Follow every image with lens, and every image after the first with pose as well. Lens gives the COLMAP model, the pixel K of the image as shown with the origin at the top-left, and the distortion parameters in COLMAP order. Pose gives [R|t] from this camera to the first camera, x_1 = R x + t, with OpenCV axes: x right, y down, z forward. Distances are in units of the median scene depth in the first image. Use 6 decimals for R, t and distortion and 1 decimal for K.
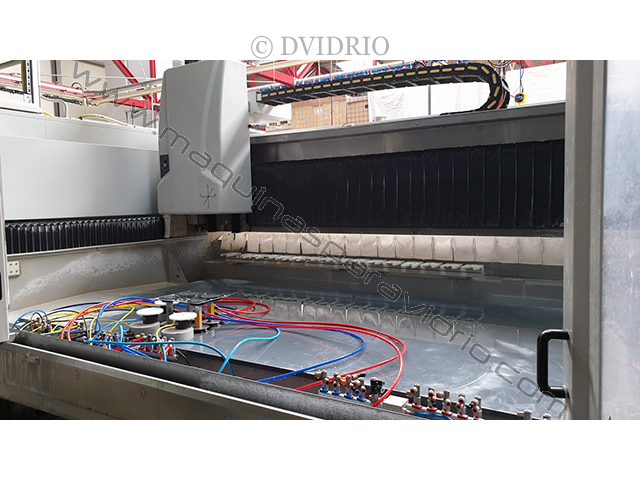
lens RADIAL K [[480.4, 0, 320.0], [0, 480.4, 240.0], [0, 0, 1]] dist [0.058563, -0.104322]
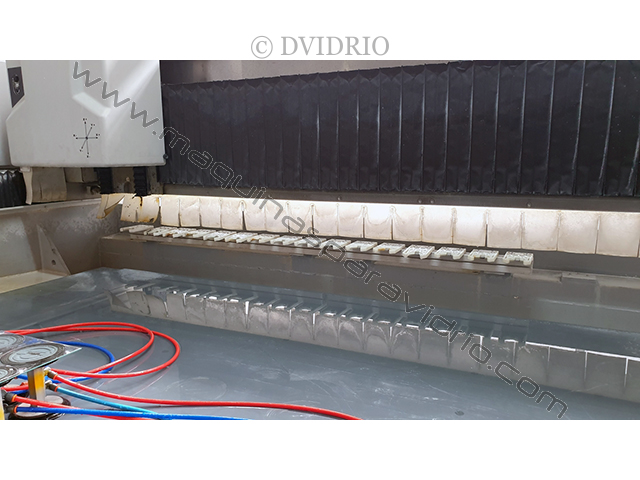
lens RADIAL K [[480.4, 0, 320.0], [0, 480.4, 240.0], [0, 0, 1]] dist [0.058563, -0.104322]
pose [[0.995327, -0.005221, 0.096422, 0.000150], [-0.004957, 0.994459, 0.105013, -0.026889], [-0.096436, -0.105000, 0.989785, 0.345079]]
